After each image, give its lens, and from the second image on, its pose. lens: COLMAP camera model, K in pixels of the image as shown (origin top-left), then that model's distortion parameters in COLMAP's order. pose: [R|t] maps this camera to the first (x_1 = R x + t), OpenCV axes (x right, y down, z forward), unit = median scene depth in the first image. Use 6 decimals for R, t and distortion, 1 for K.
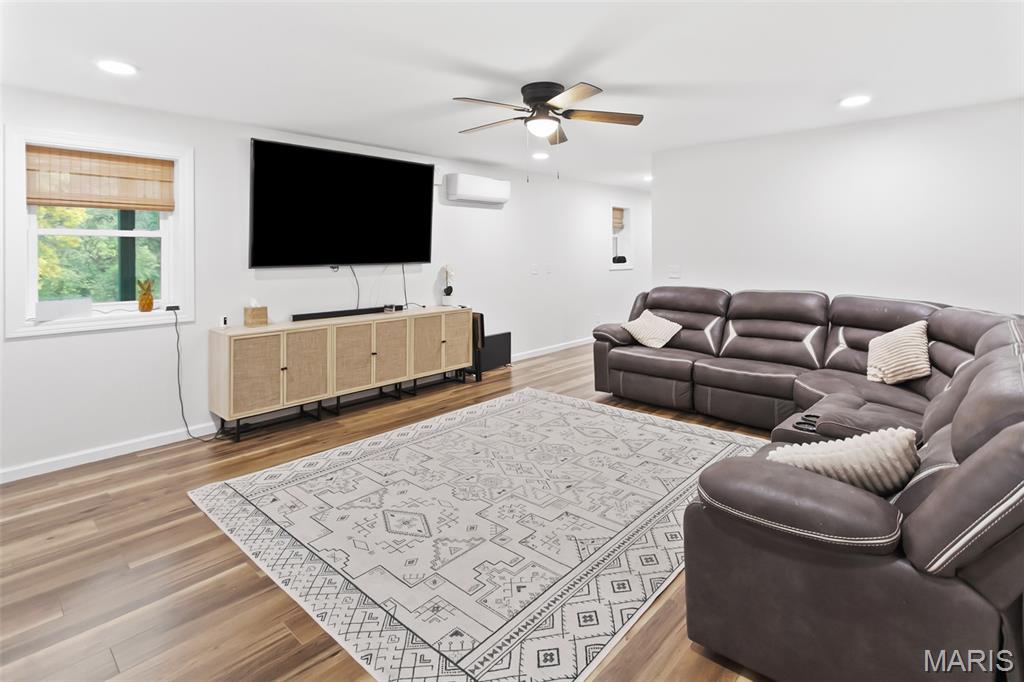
lens RADIAL K [[502.4, 0, 509.0], [0, 502.4, 313.5], [0, 0, 1]] dist [-0.000463, 0.000083]
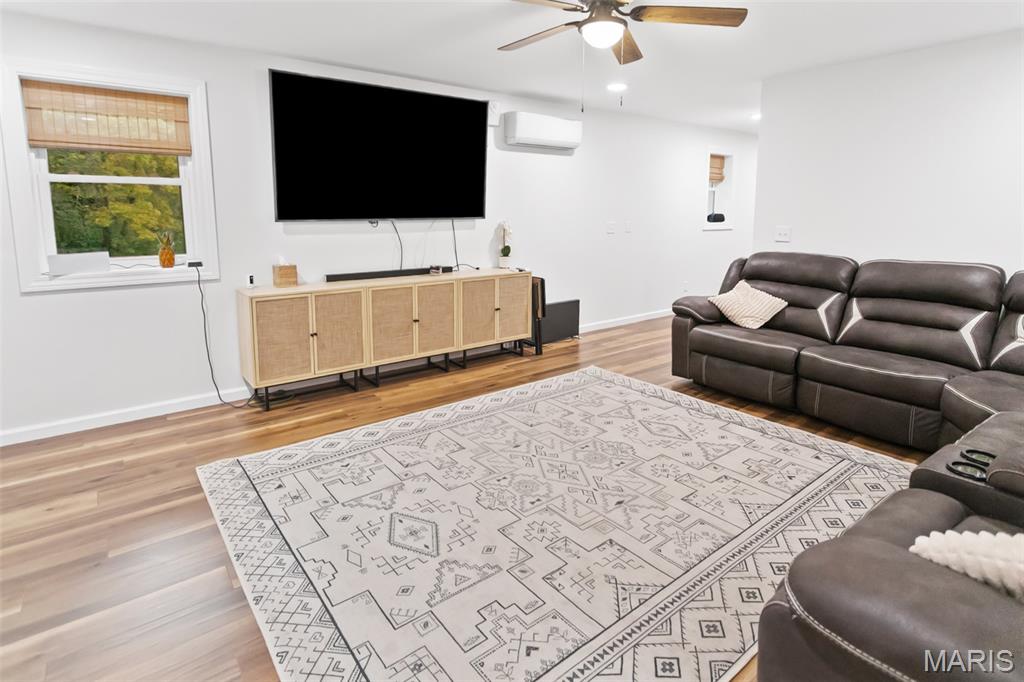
lens RADIAL K [[525.6, 0, 513.9], [0, 525.6, 315.8], [0, 0, 1]] dist [0.003520, 0.000807]
pose [[0.987597, 0.040843, -0.151607, 0.052004], [-0.028592, 0.996212, 0.082123, -0.012323], [0.154387, -0.076770, 0.985023, 0.132690]]
